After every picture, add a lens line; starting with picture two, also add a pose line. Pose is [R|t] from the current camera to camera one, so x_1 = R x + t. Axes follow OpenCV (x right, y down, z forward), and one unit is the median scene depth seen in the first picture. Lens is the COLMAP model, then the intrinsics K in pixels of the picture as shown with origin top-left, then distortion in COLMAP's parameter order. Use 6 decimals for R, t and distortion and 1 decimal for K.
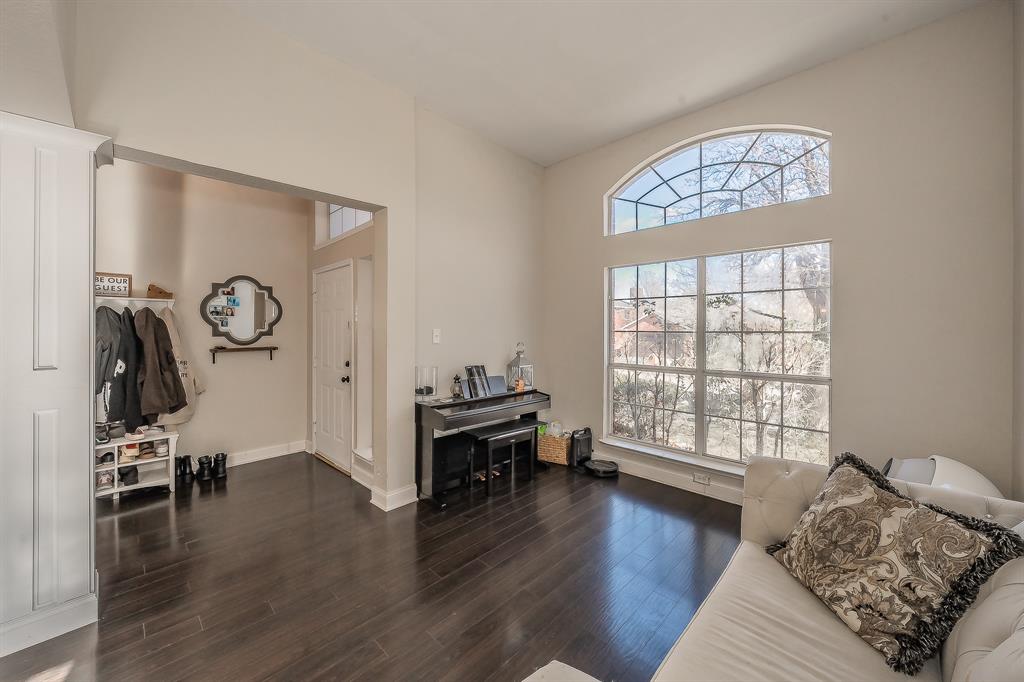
lens RADIAL K [[379.2, 0, 510.3], [0, 379.2, 327.1], [0, 0, 1]] dist [-0.000774, -0.000116]
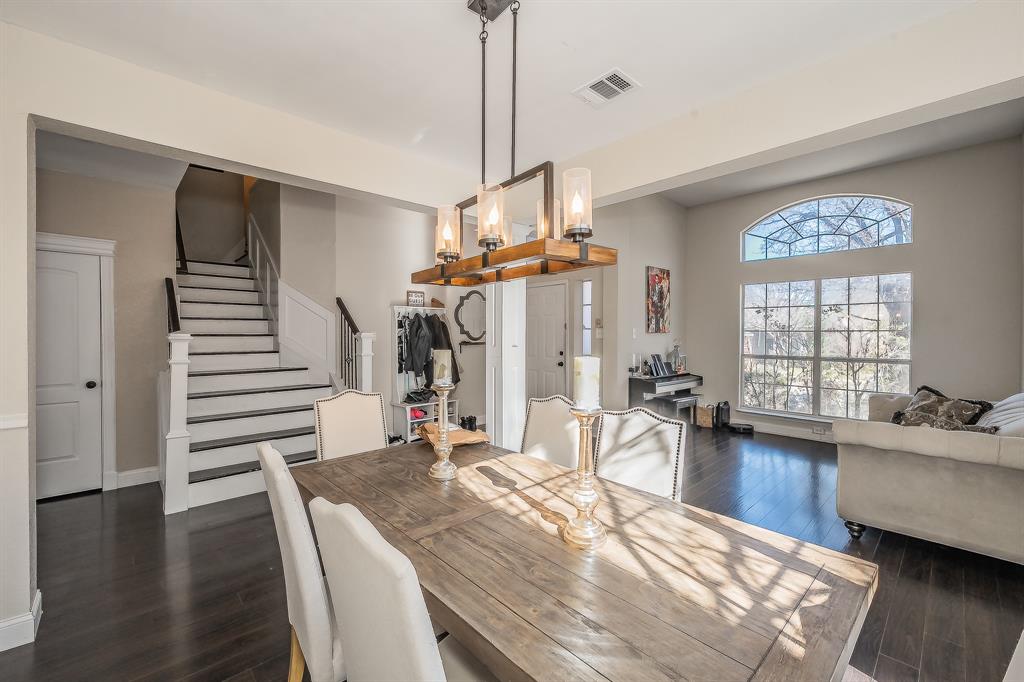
lens RADIAL K [[427.0, 0, 514.2], [0, 427.0, 335.2], [0, 0, 1]] dist [-0.000816, 0.000200]
pose [[0.999685, 0.002039, -0.024997, -0.609116], [-0.001781, 0.999945, 0.010350, 0.013661], [0.025017, -0.010302, 0.999634, -0.655145]]
